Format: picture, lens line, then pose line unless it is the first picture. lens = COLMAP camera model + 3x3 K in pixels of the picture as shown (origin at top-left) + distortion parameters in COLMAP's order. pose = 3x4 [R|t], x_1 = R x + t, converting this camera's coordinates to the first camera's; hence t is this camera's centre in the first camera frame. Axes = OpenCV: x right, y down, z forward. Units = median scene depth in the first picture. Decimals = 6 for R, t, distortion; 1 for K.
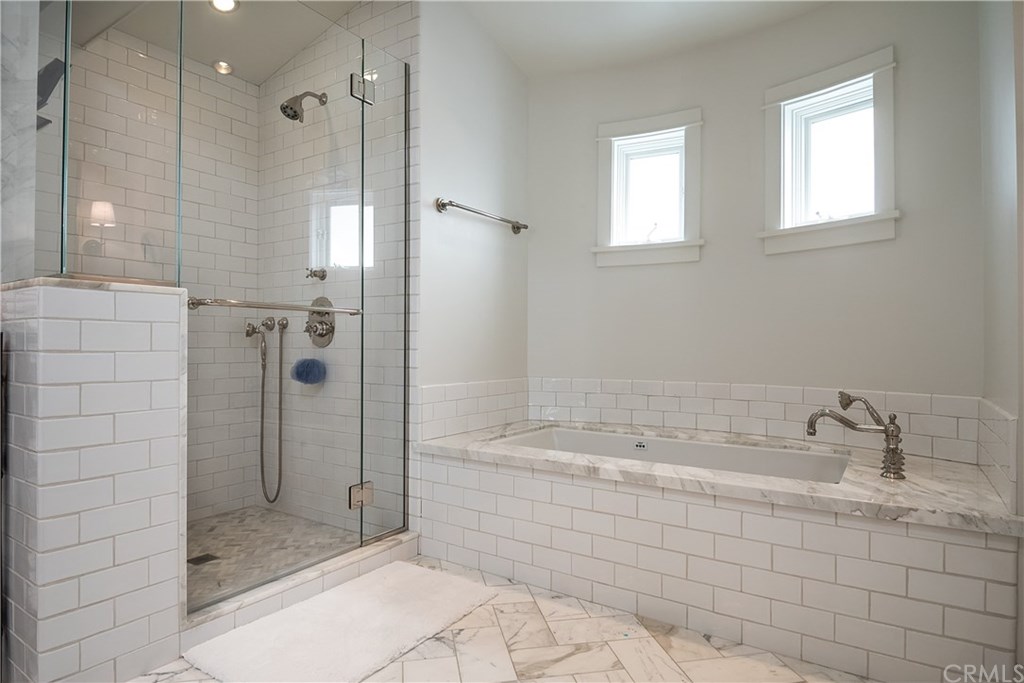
lens RADIAL K [[580.8, 0, 516.2], [0, 580.8, 342.4], [0, 0, 1]] dist [0.015748, -0.005323]
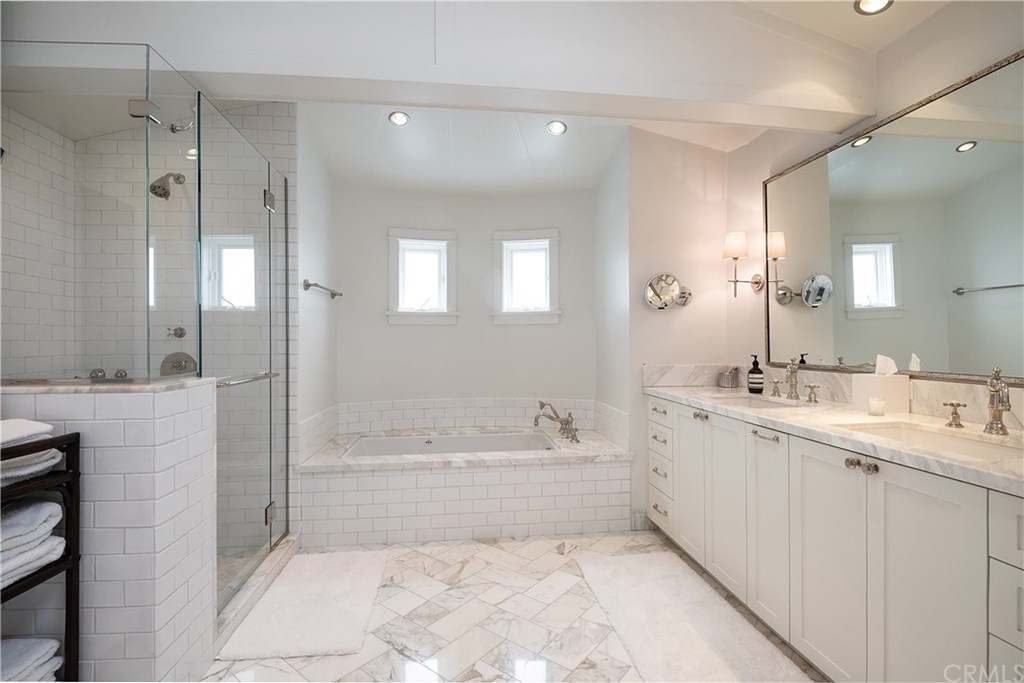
lens RADIAL K [[475.0, 0, 509.7], [0, 475.0, 344.3], [0, 0, 1]] dist [-0.009480, -0.008544]
pose [[0.763993, -0.013669, 0.645080, -0.593668], [0.006088, 0.999884, 0.013977, -0.139705], [-0.645196, -0.006751, 0.763987, -0.167740]]
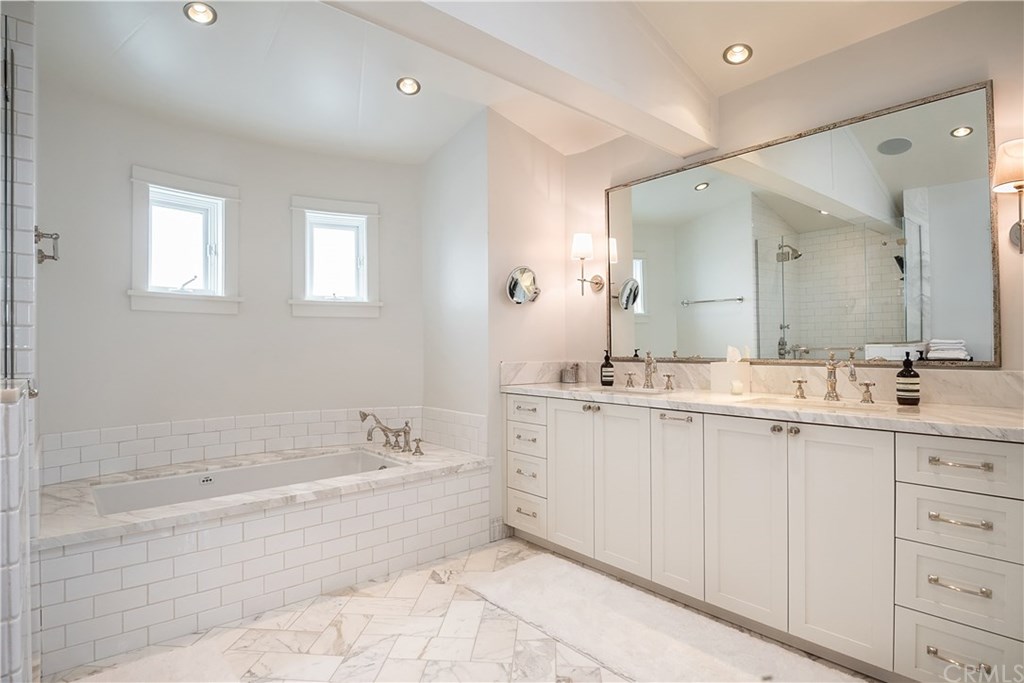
lens RADIAL K [[535.4, 0, 506.6], [0, 535.4, 344.5], [0, 0, 1]] dist [-0.000471, -0.008344]
pose [[0.270101, 0.000180, 0.962832, -0.816022], [0.001363, 0.999999, -0.000569, -0.105751], [-0.962831, 0.001466, 0.270101, 0.230818]]
